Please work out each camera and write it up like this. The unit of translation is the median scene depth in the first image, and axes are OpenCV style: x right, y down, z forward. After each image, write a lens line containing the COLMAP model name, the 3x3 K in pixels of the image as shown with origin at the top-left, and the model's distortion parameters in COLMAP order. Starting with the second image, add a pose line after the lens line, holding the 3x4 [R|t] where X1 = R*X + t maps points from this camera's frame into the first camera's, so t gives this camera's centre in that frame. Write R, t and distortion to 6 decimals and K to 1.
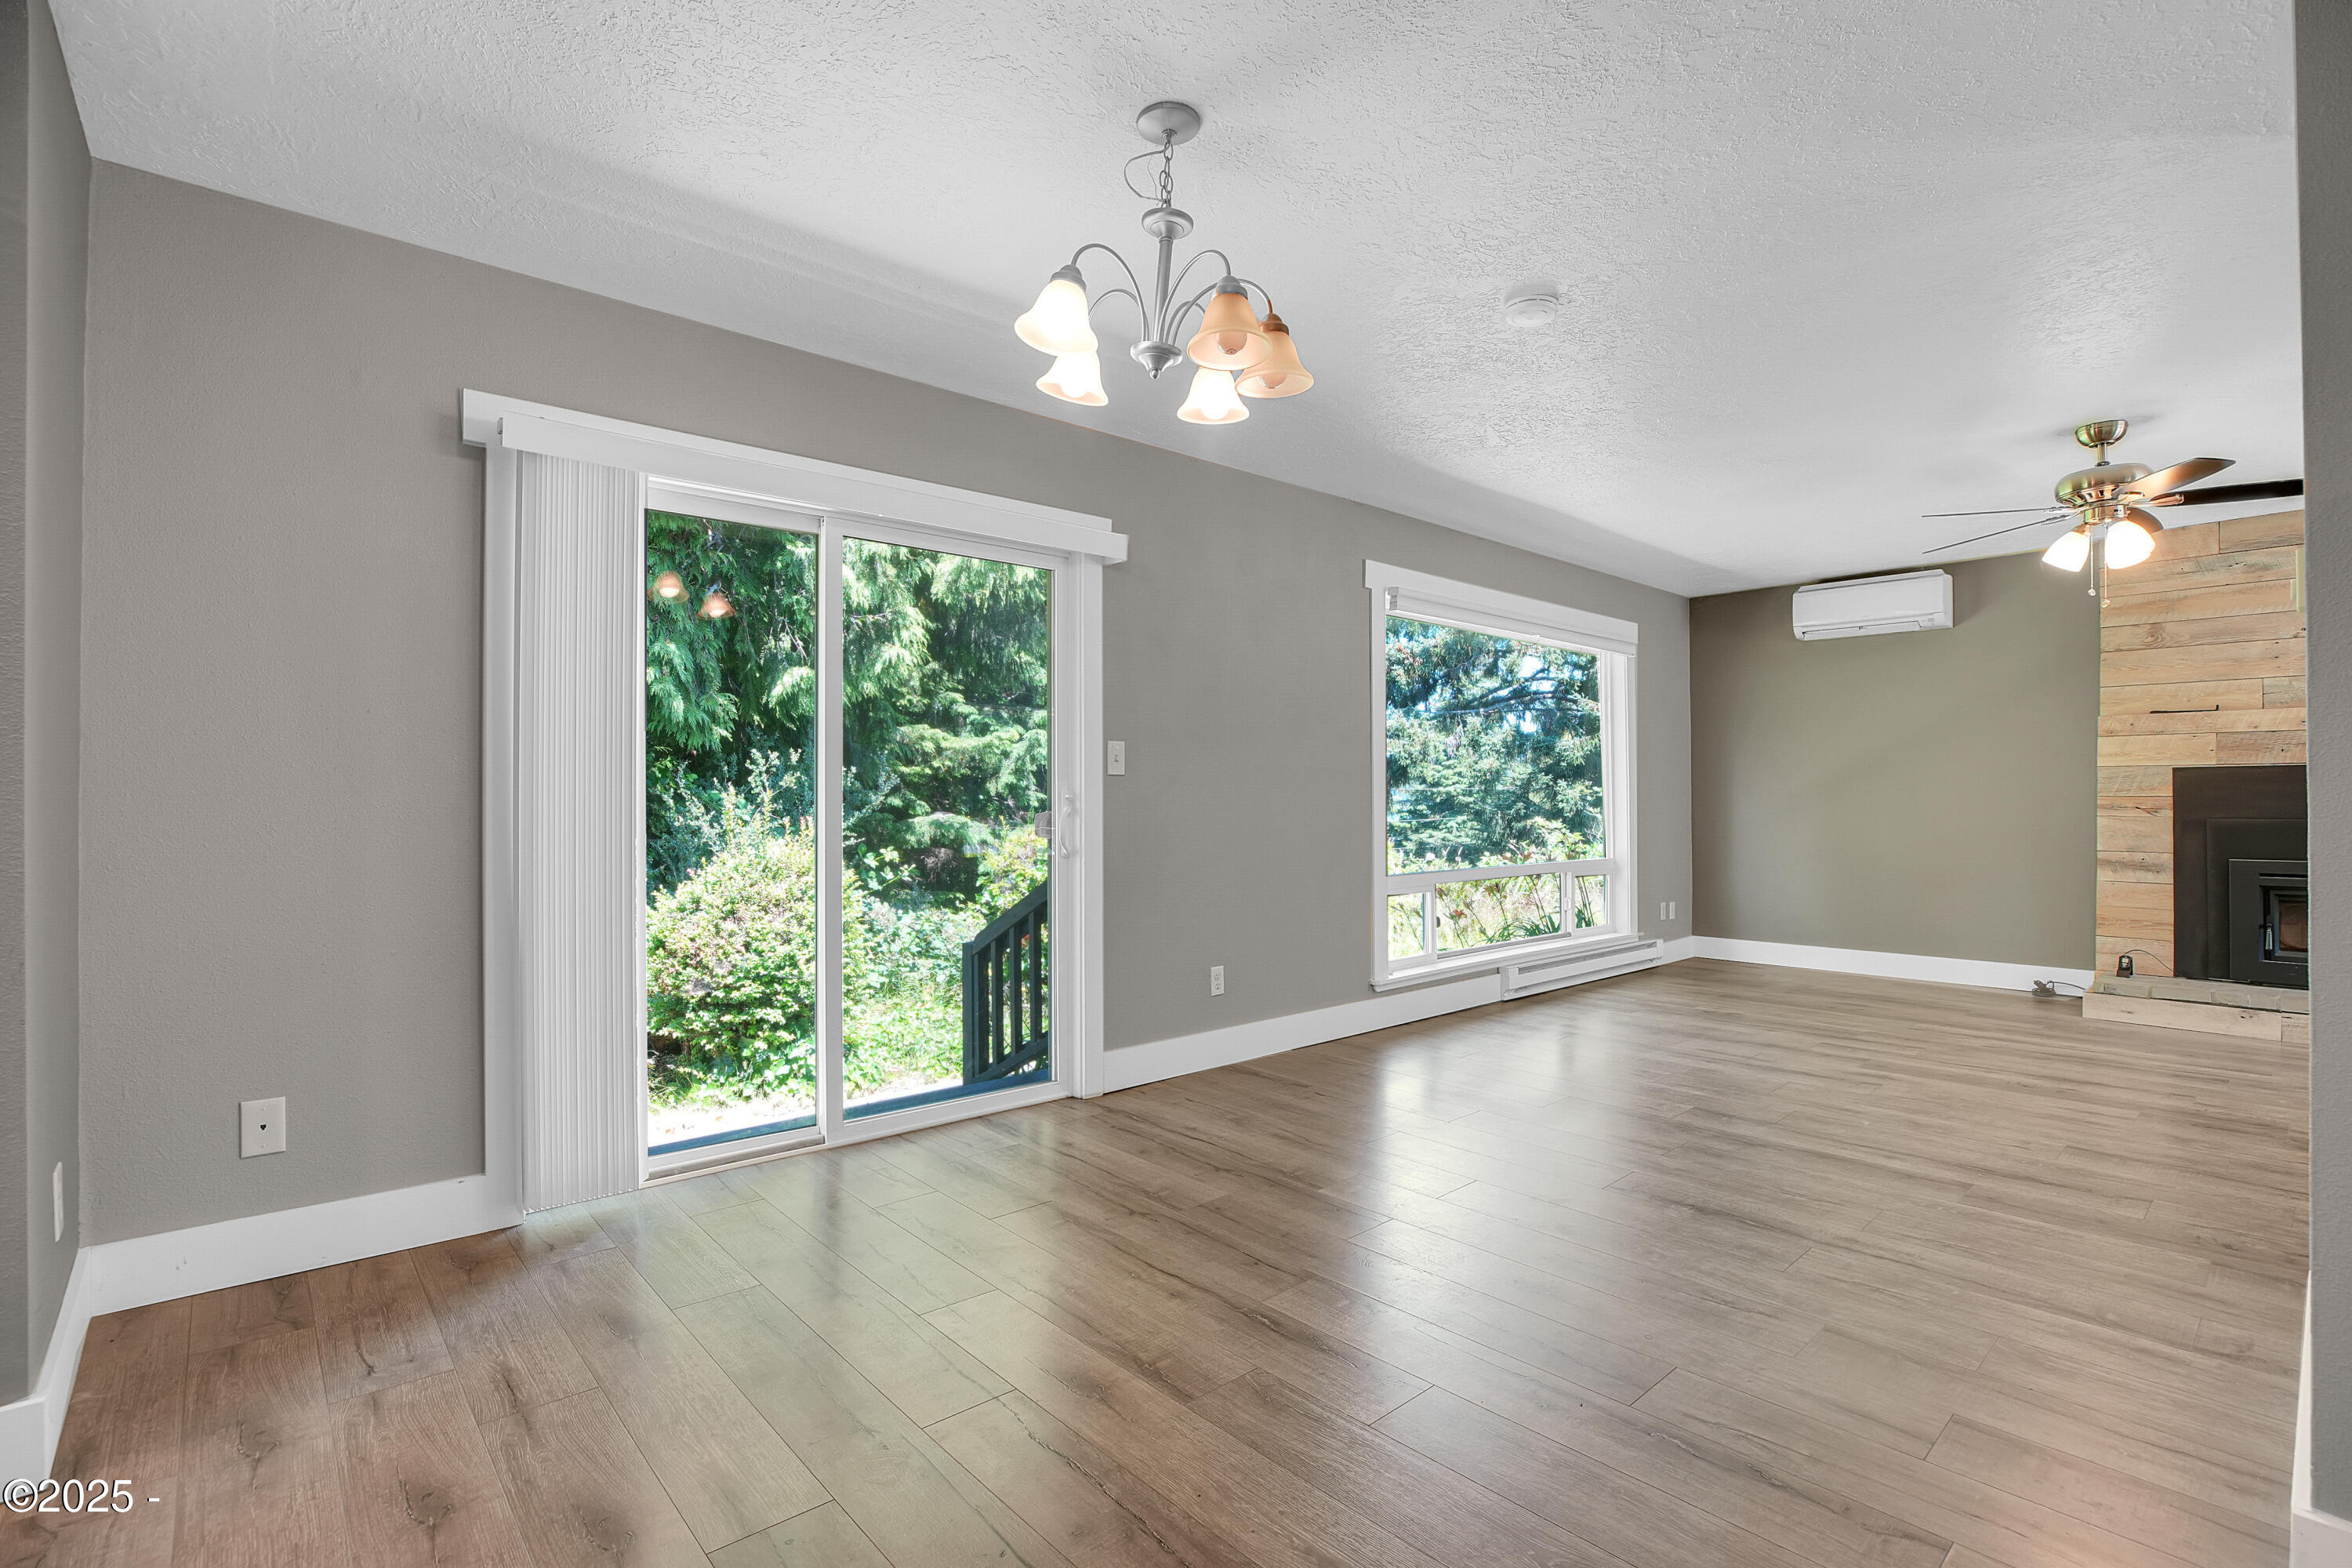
lens RADIAL K [[1095.0, 0, 1170.5], [0, 1095.0, 787.4], [0, 0, 1]] dist [-0.030234, 0.010714]
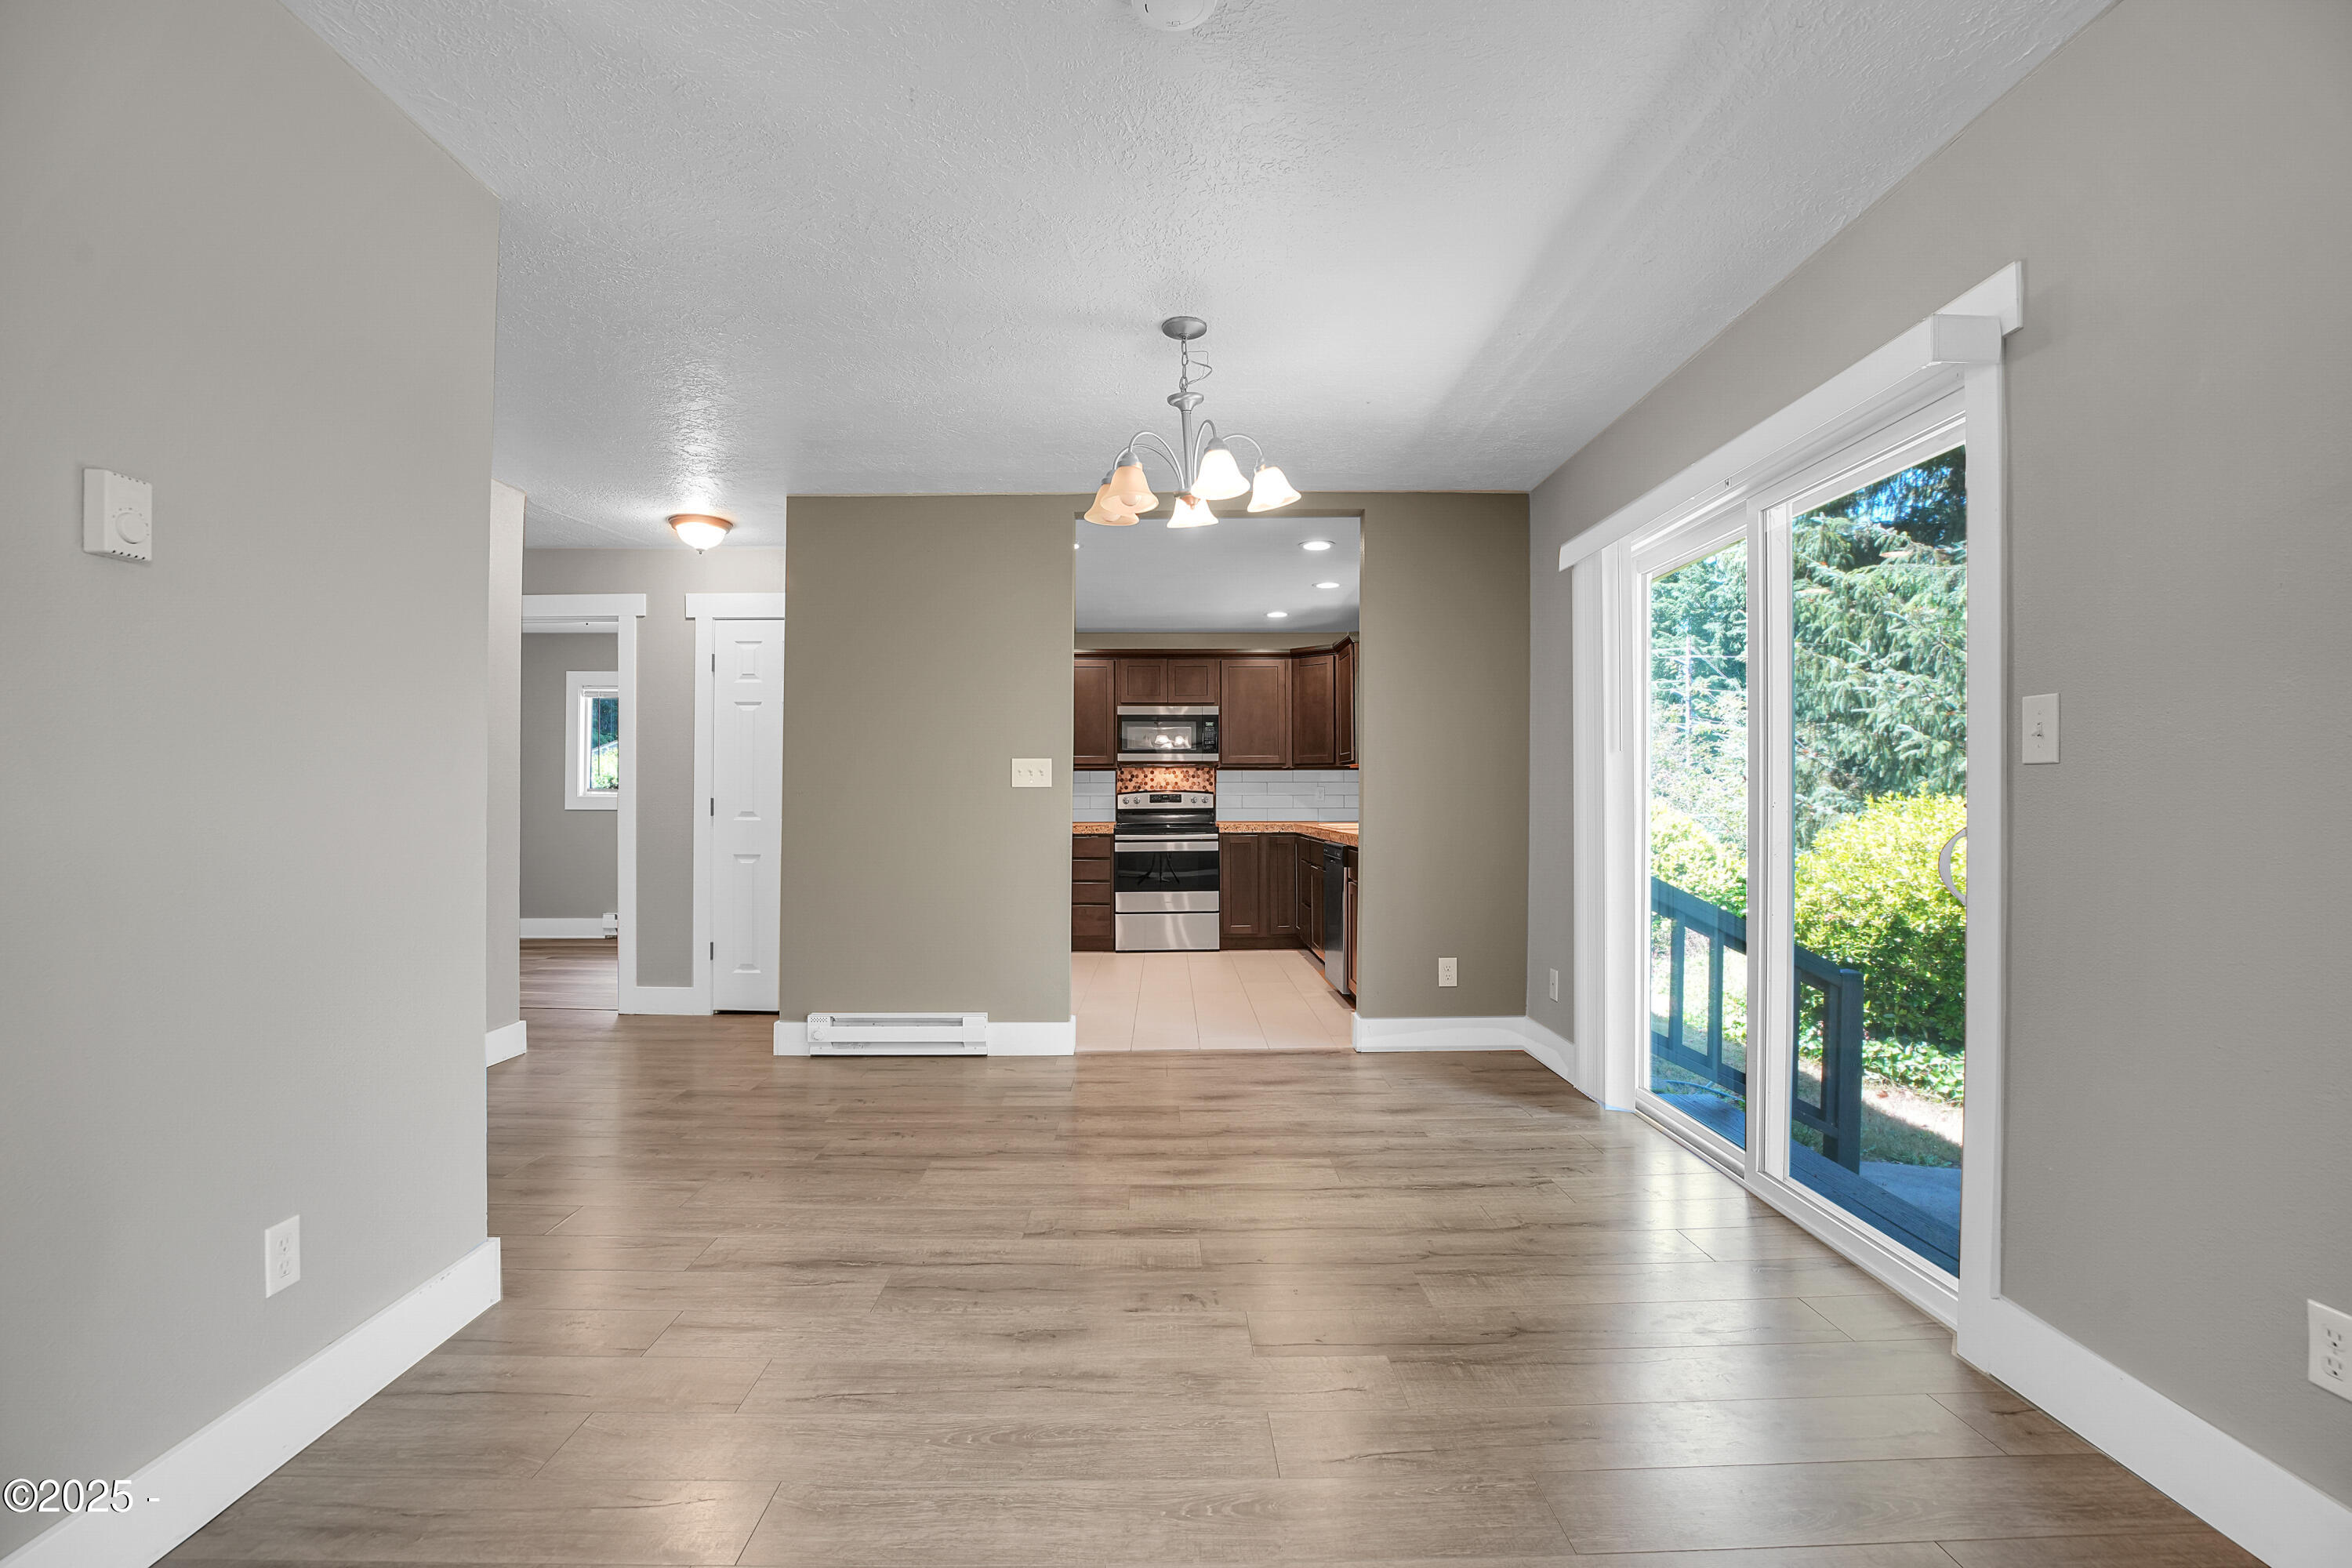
lens RADIAL K [[1095.0, 0, 1162.6], [0, 1095.0, 791.8], [0, 0, 1]] dist [-0.030234, 0.010714]
pose [[-0.663303, -0.006115, -0.748326, 0.449775], [0.005950, 0.999892, -0.013445, 0.005030], [0.748327, -0.013371, -0.663195, 0.800242]]
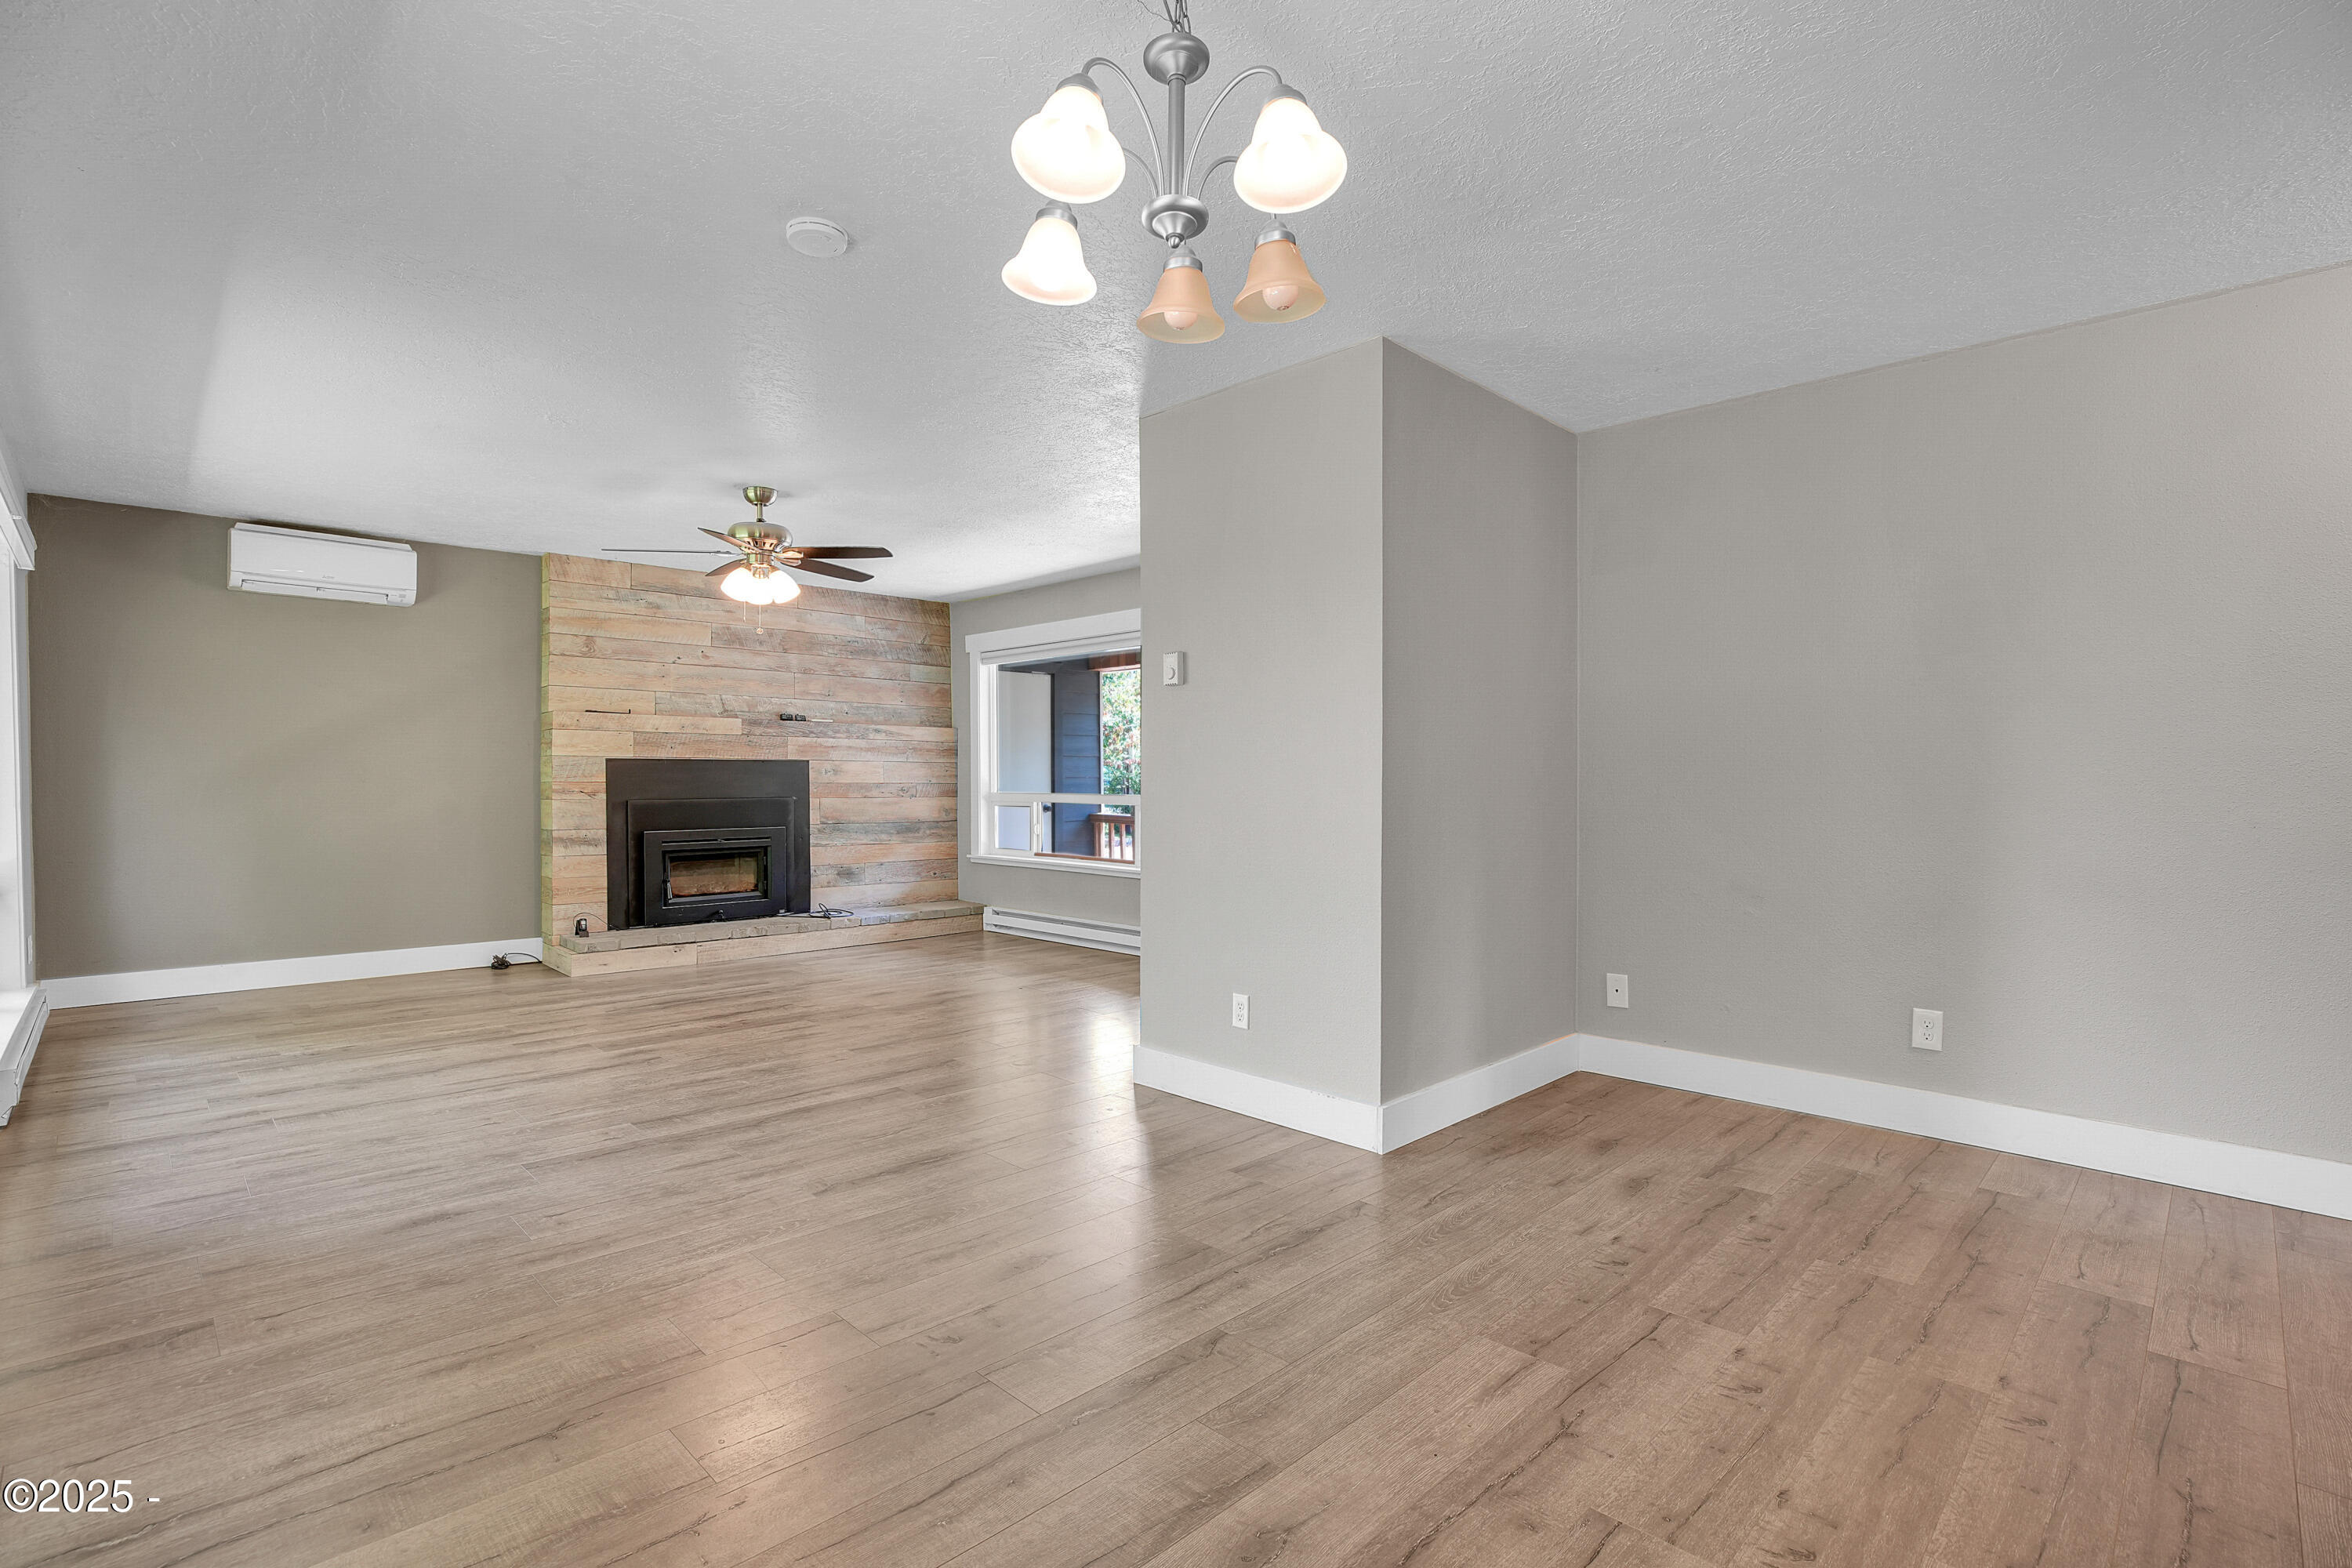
lens RADIAL K [[1095.0, 0, 1172.6], [0, 1095.0, 798.4], [0, 0, 1]] dist [-0.030234, 0.010714]
pose [[-0.050542, -0.015322, 0.998604, -0.330275], [-0.012296, 0.999816, 0.014718, 0.000759], [-0.998646, -0.011535, -0.050721, 0.434059]]
